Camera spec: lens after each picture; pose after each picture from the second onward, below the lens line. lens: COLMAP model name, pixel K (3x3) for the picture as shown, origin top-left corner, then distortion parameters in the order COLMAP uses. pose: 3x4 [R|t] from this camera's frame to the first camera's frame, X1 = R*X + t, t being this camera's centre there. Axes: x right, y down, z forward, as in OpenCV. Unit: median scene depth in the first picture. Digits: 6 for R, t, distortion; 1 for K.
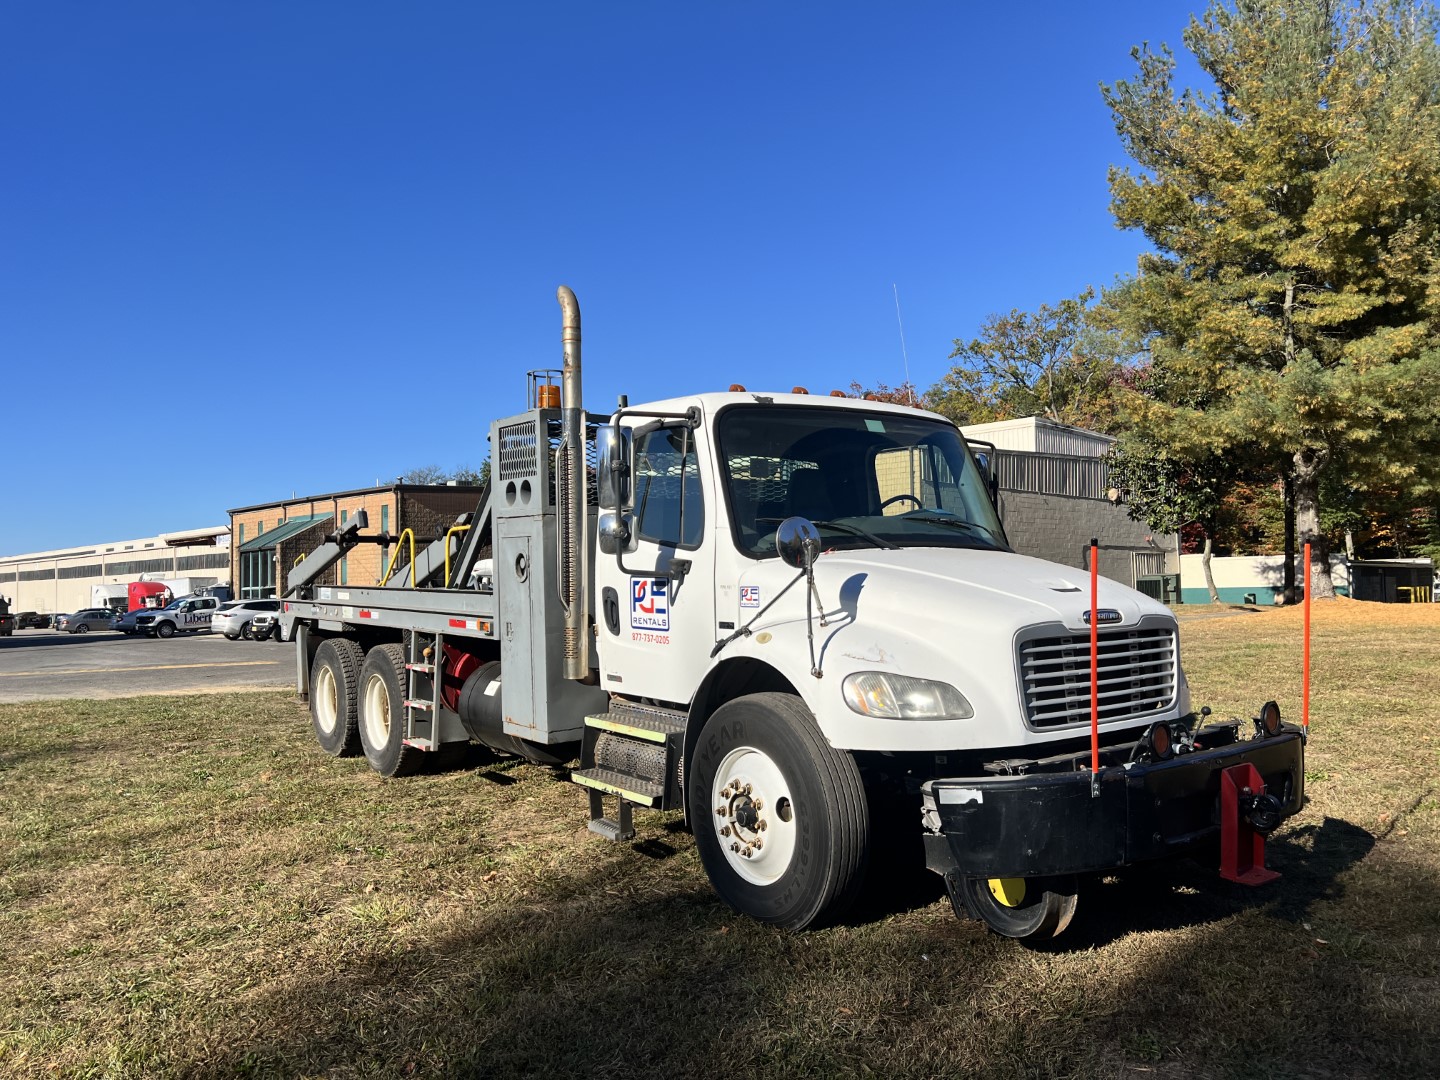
lens RADIAL K [[1047.7, 0, 720.0], [0, 1047.7, 540.0], [0, 0, 1]] dist [0.065990, -0.081257]
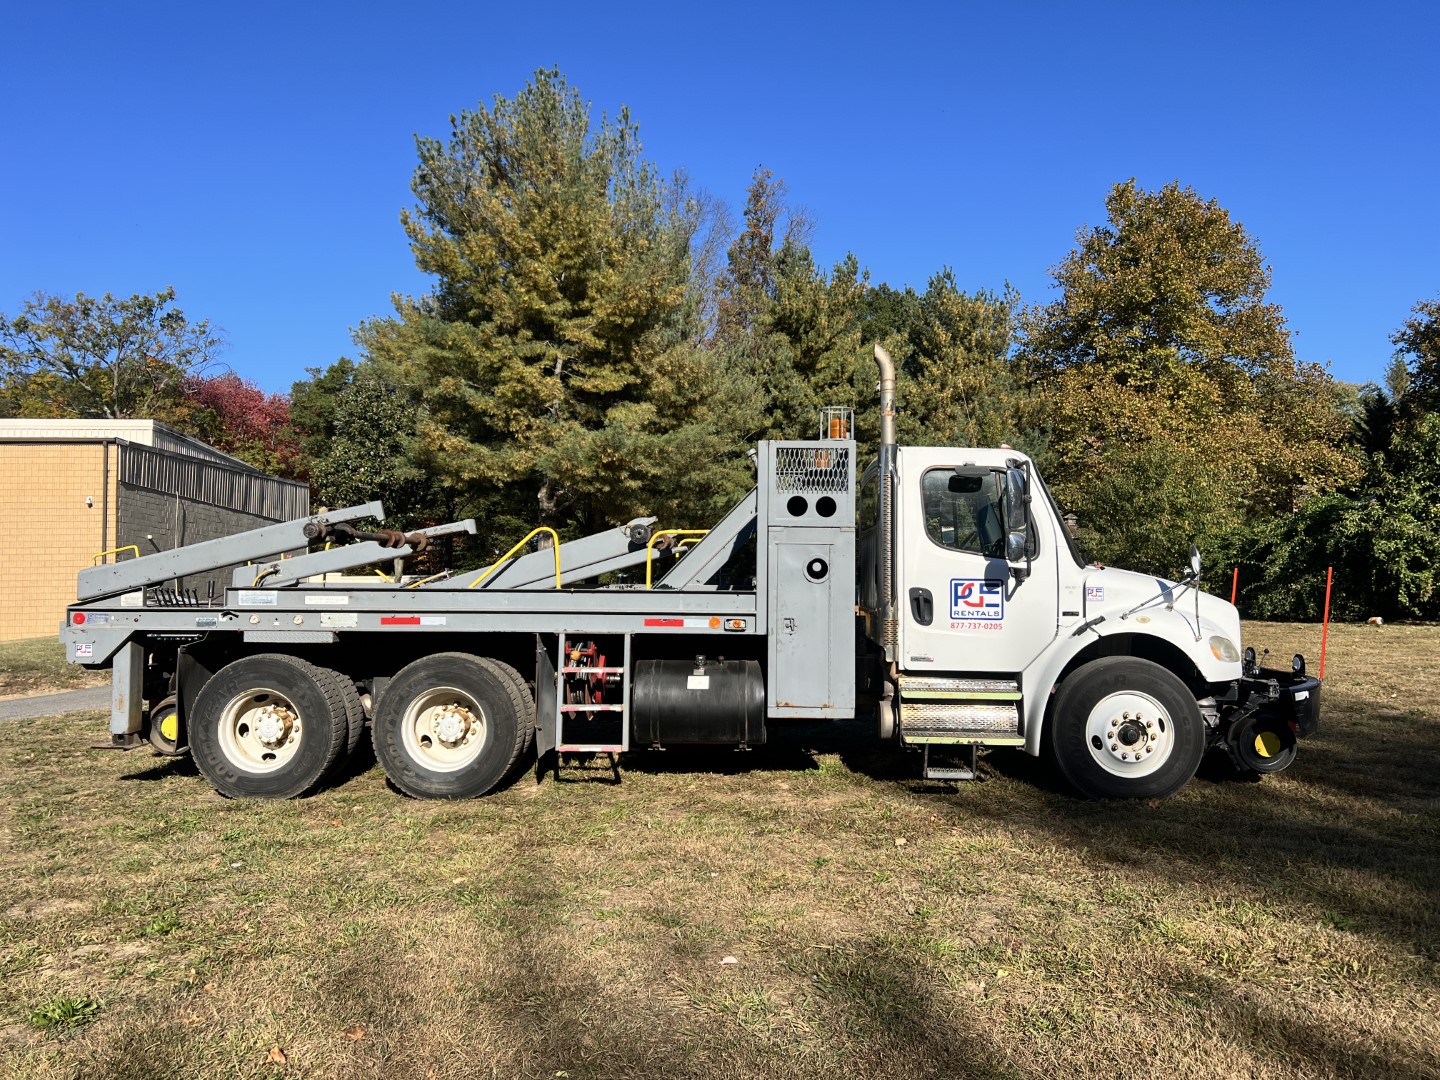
lens RADIAL K [[1047.7, 0, 720.0], [0, 1047.7, 540.0], [0, 0, 1]] dist [0.065990, -0.081257]
pose [[0.642705, 0.046005, 0.764731, -0.285403], [-0.032210, 0.998935, -0.033024, 0.008425], [-0.765436, -0.003407, 0.643503, 0.083173]]
